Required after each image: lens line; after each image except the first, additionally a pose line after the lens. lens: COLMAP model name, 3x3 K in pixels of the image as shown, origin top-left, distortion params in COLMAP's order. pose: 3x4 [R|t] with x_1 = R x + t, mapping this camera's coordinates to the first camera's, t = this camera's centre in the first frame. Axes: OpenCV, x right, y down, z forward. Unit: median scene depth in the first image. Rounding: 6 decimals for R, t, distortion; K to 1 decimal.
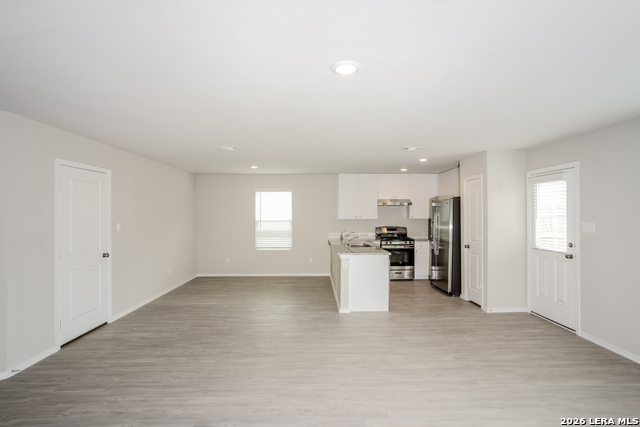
lens RADIAL K [[321.8, 0, 326.0], [0, 321.8, 215.0], [0, 0, 1]] dist [-0.006084, 0.004526]
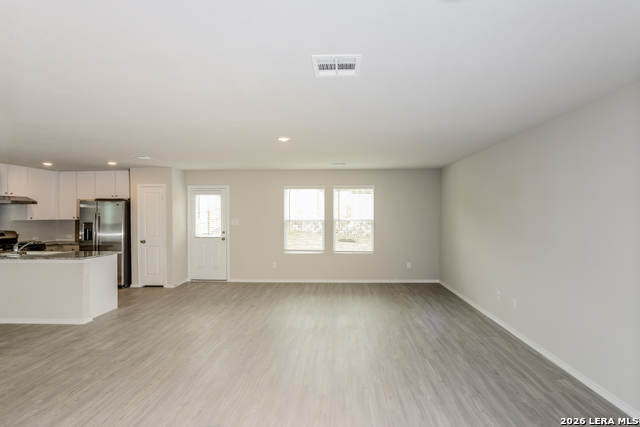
lens RADIAL K [[321.8, 0, 319.5], [0, 321.8, 219.2], [0, 0, 1]] dist [-0.006084, 0.004526]
pose [[0.075949, -0.003005, 0.997107, -0.778927], [0.006337, 0.999977, 0.002531, 0.016230], [-0.997092, 0.006126, 0.075967, 0.279653]]
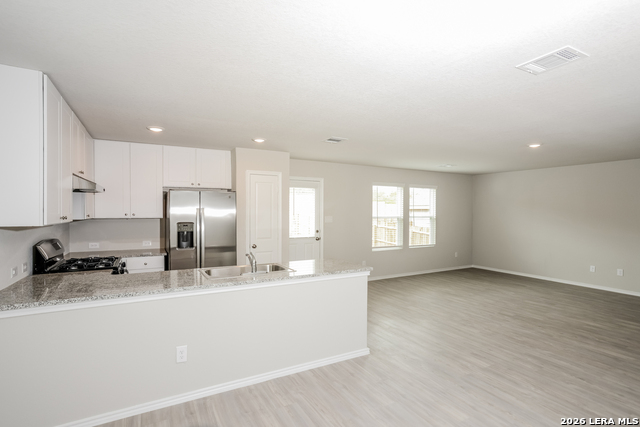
lens RADIAL K [[321.8, 0, 326.6], [0, 321.8, 212.8], [0, 0, 1]] dist [-0.006084, 0.004526]
pose [[-0.469584, 0.008671, 0.882845, -0.509921], [0.006672, 0.999958, -0.006272, 0.011581], [-0.882862, 0.002945, -0.469622, 1.378876]]
